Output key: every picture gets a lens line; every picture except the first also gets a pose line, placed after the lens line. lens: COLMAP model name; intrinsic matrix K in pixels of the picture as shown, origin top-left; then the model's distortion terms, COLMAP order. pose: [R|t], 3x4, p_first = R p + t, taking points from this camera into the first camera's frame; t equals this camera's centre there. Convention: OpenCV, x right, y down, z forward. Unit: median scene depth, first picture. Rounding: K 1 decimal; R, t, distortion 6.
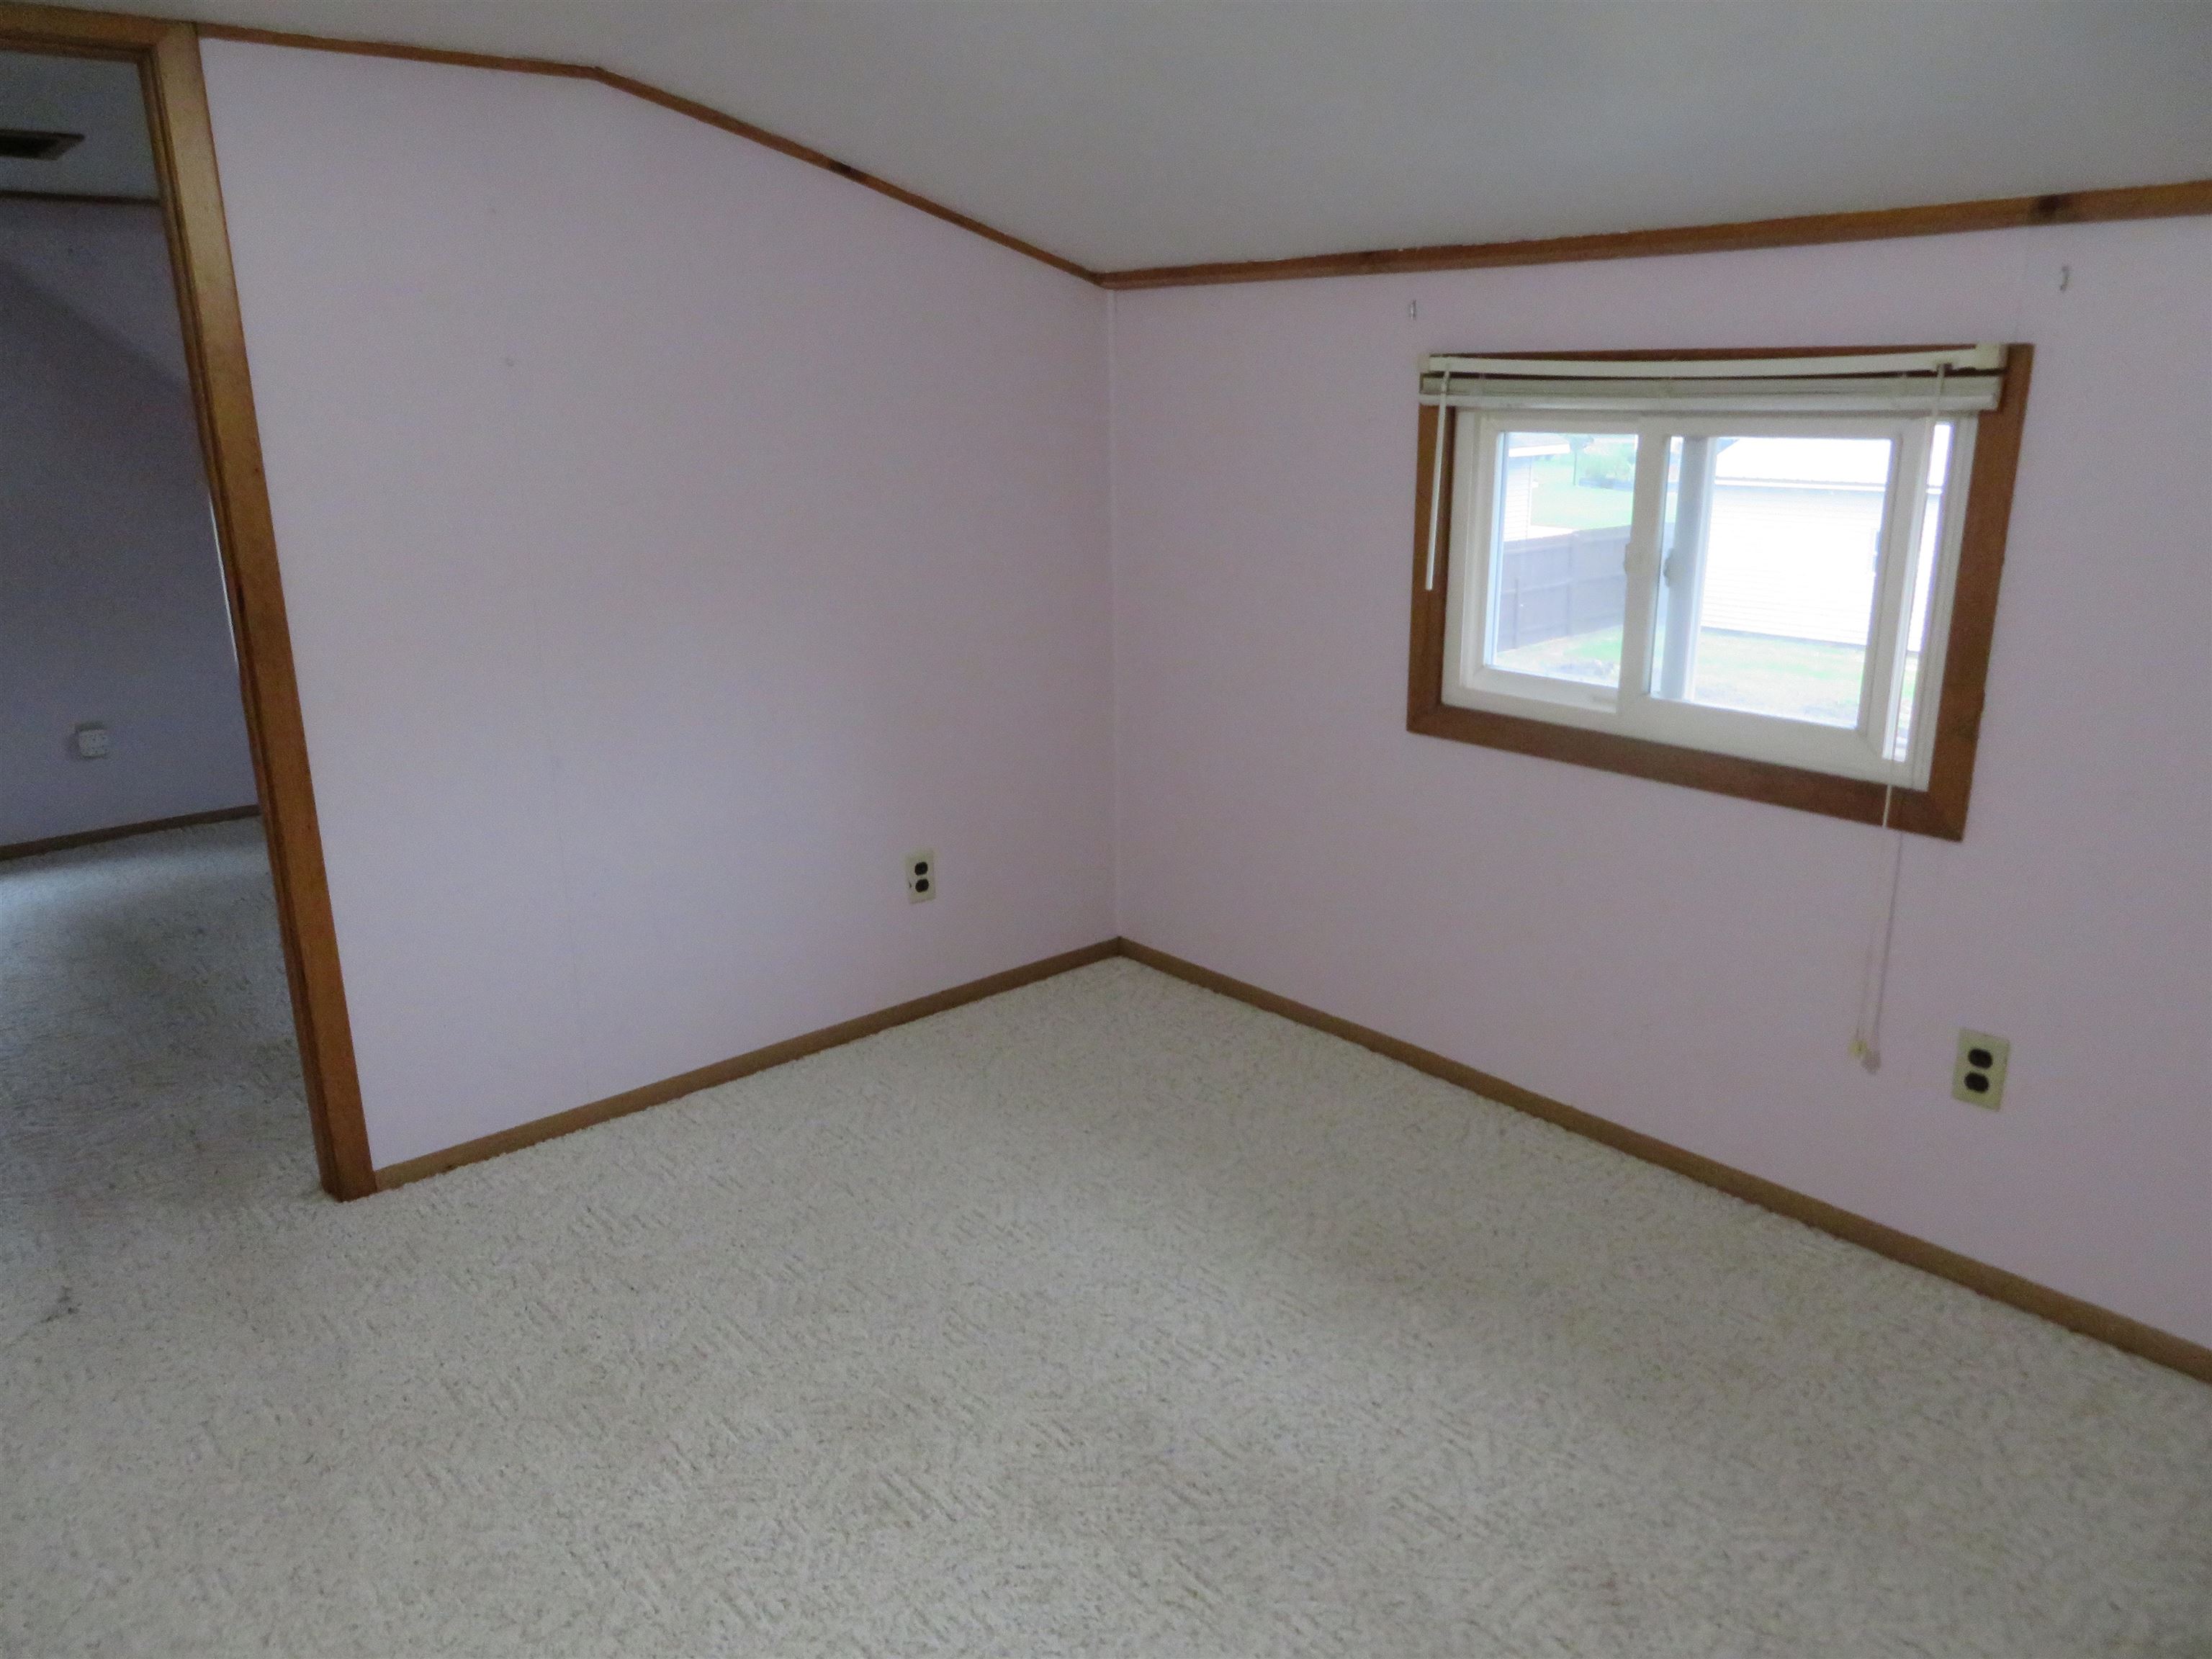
lens RADIAL K [[1587.5, 0, 1104.3], [0, 1587.5, 827.8], [0, 0, 1]] dist [-0.010769, 0.008703]
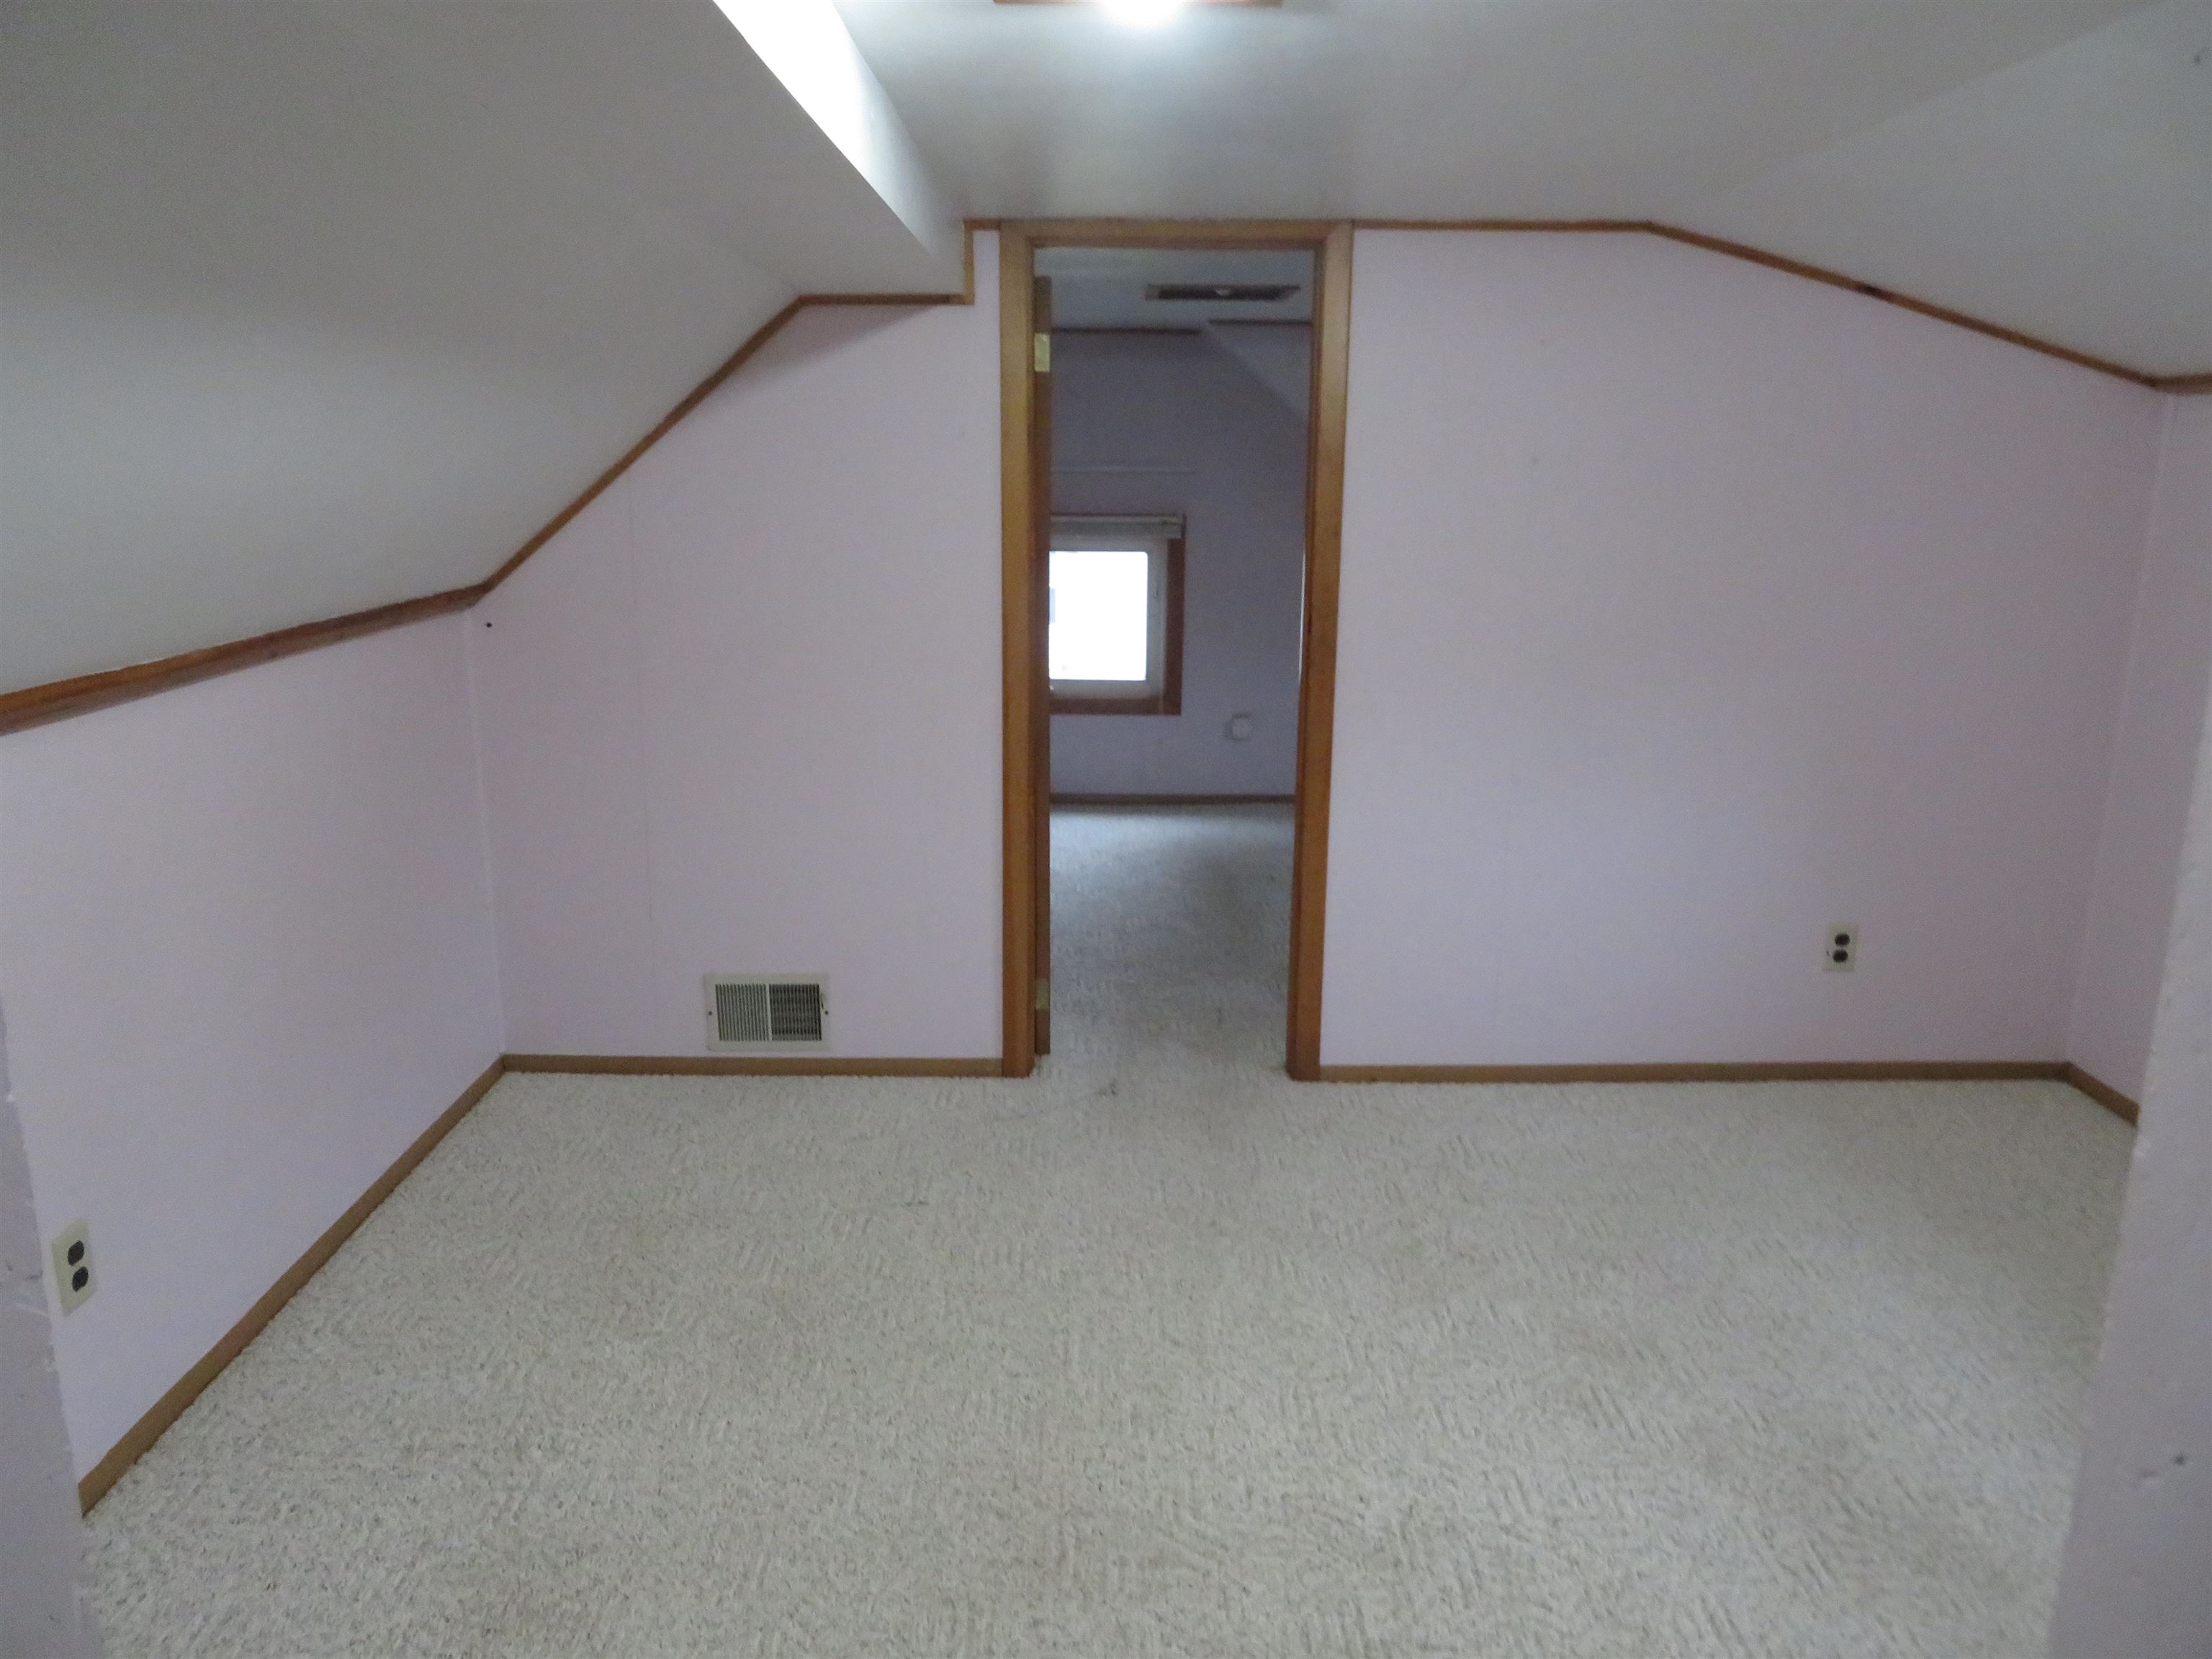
lens RADIAL K [[1587.5, 0, 1104.3], [0, 1587.5, 827.8], [0, 0, 1]] dist [-0.010769, 0.008703]
pose [[0.763025, 0.167220, -0.624364, 0.244146], [-0.193177, 0.980803, 0.026604, 0.030501], [0.616827, 0.100313, 0.780680, -0.198866]]
